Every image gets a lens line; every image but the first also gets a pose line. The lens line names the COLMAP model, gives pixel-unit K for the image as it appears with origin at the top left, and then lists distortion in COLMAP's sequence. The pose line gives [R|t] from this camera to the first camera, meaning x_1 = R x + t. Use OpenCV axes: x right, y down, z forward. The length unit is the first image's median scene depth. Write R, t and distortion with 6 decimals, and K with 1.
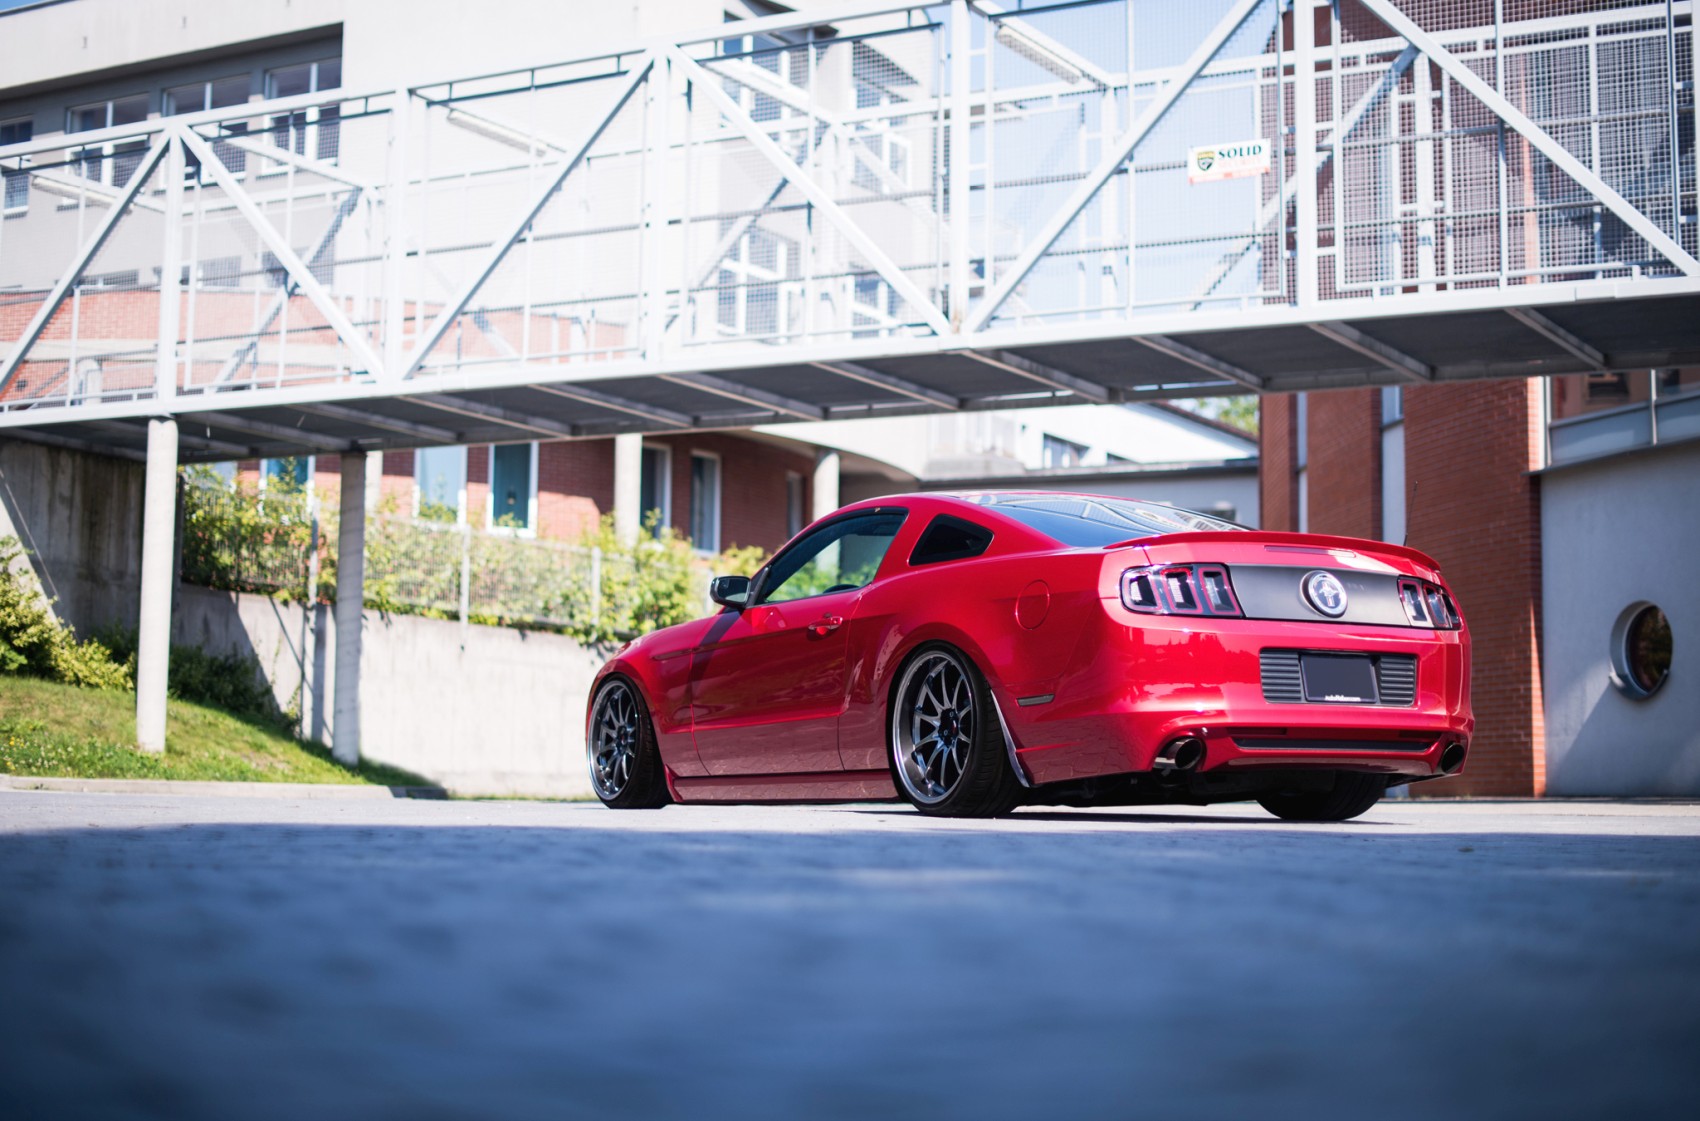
lens RADIAL K [[2579.2, 0, 851.1], [0, 2579.2, 529.2], [0, 0, 1]] dist [-0.209719, 0.016919]
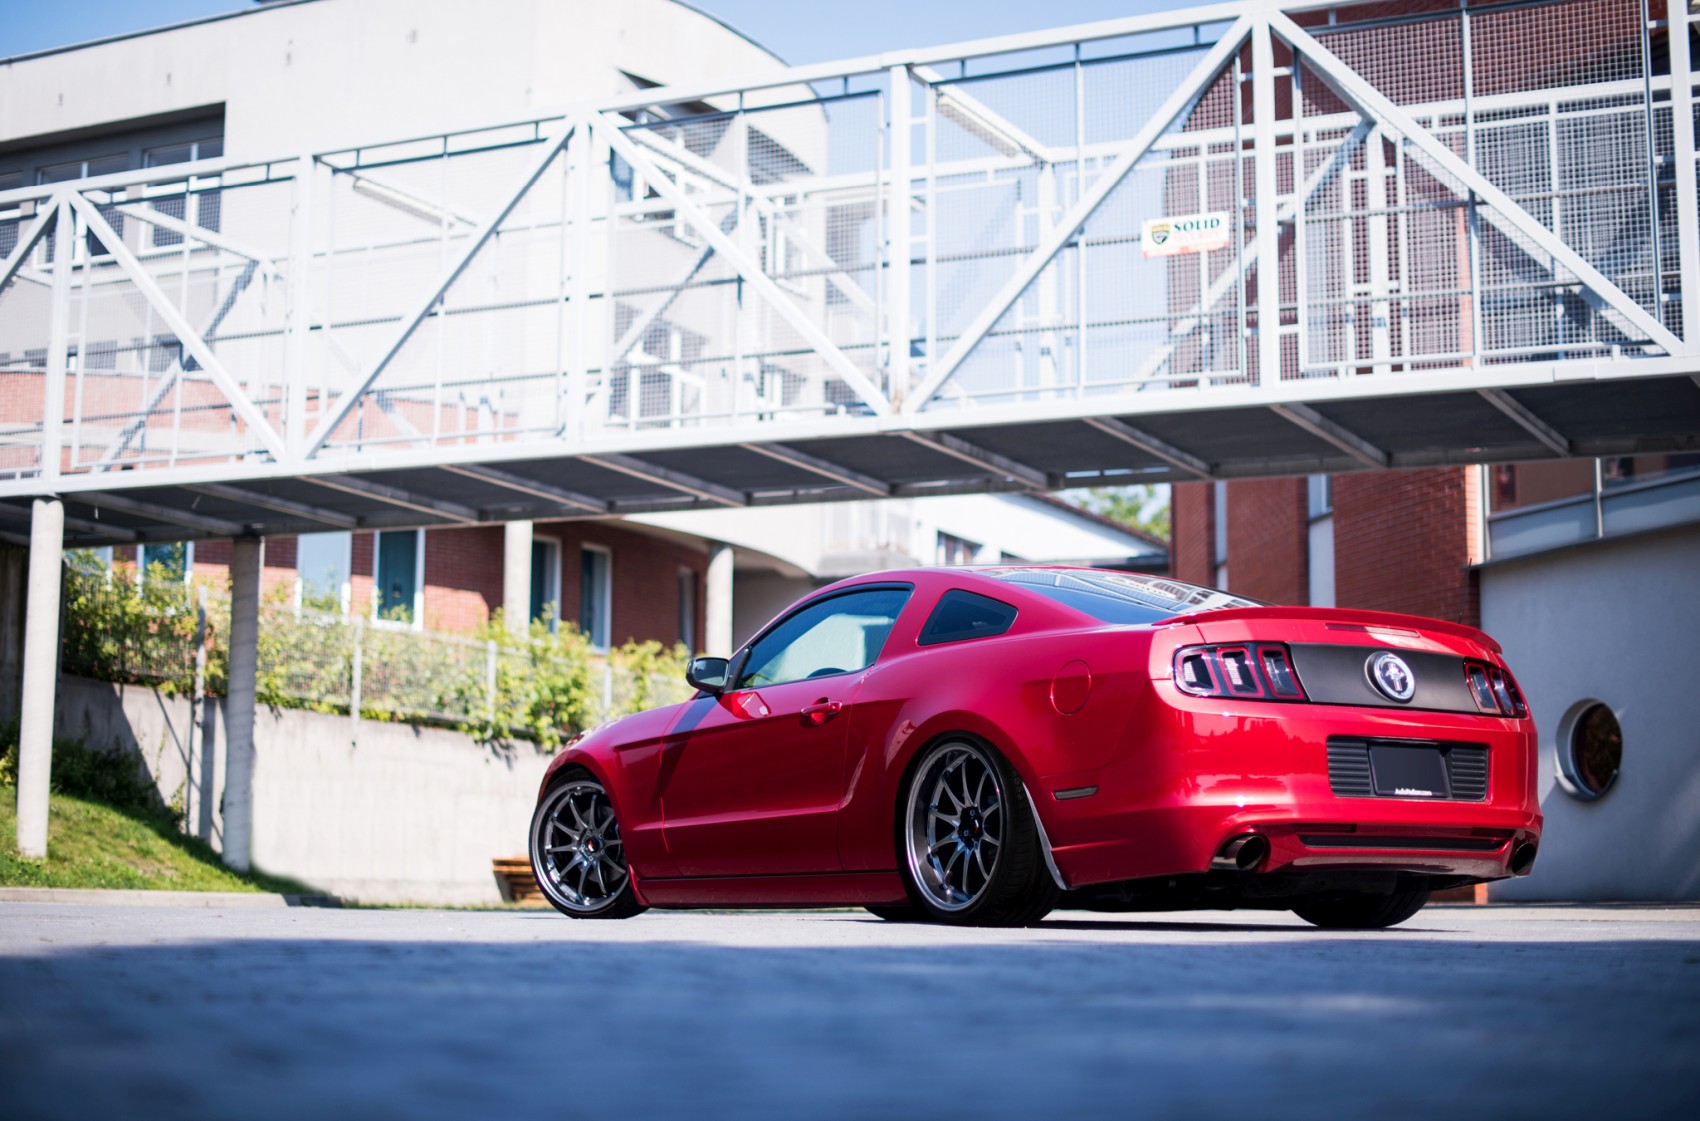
lens RADIAL K [[2566.9, 0, 823.9], [0, 2566.9, 559.9], [0, 0, 1]] dist [-0.167884, -0.054763]
pose [[0.998960, 0.007273, 0.045013, -0.023667], [-0.005985, 0.999571, -0.028679, 0.004611], [-0.045202, 0.028380, 0.998575, 0.045212]]
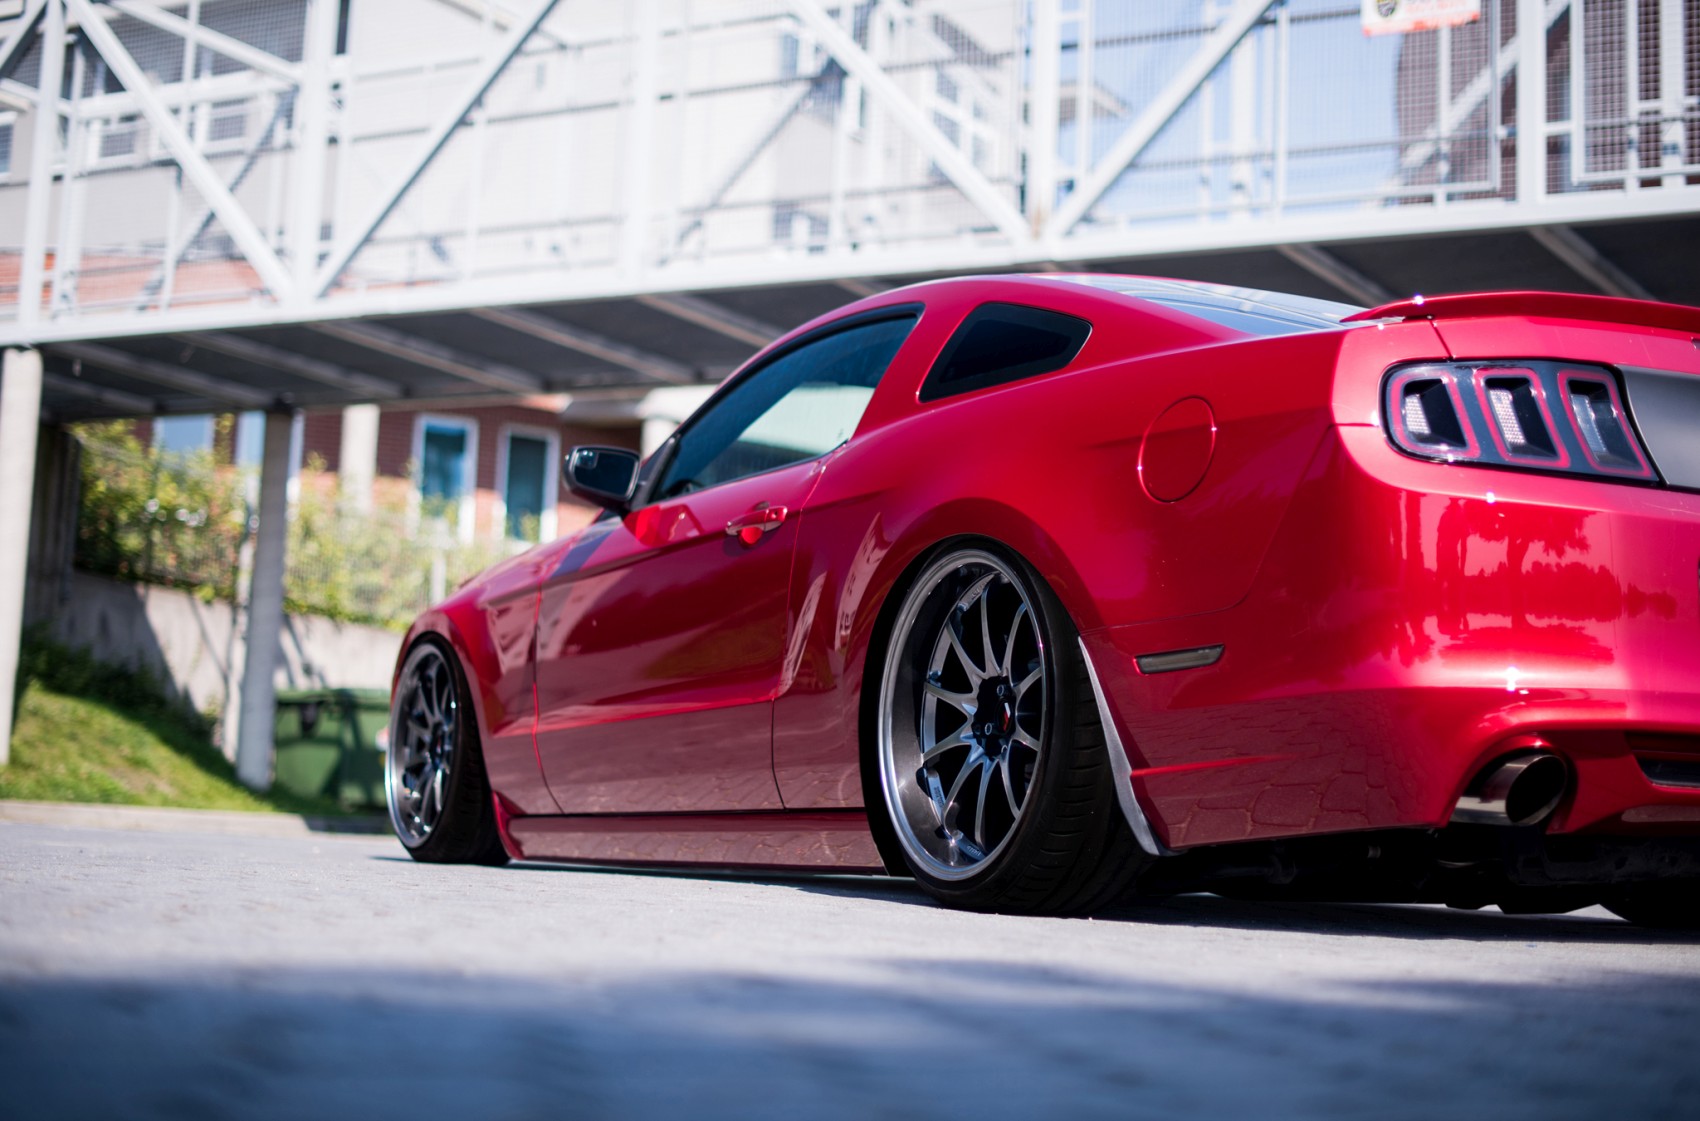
lens RADIAL K [[2529.3, 0, 772.9], [0, 2529.3, 564.7], [0, 0, 1]] dist [-0.121041, -0.052744]
pose [[0.997339, 0.038413, -0.061959, 0.011732], [-0.039360, 0.999125, -0.014128, 0.024654], [0.061362, 0.016529, 0.997979, 0.232140]]
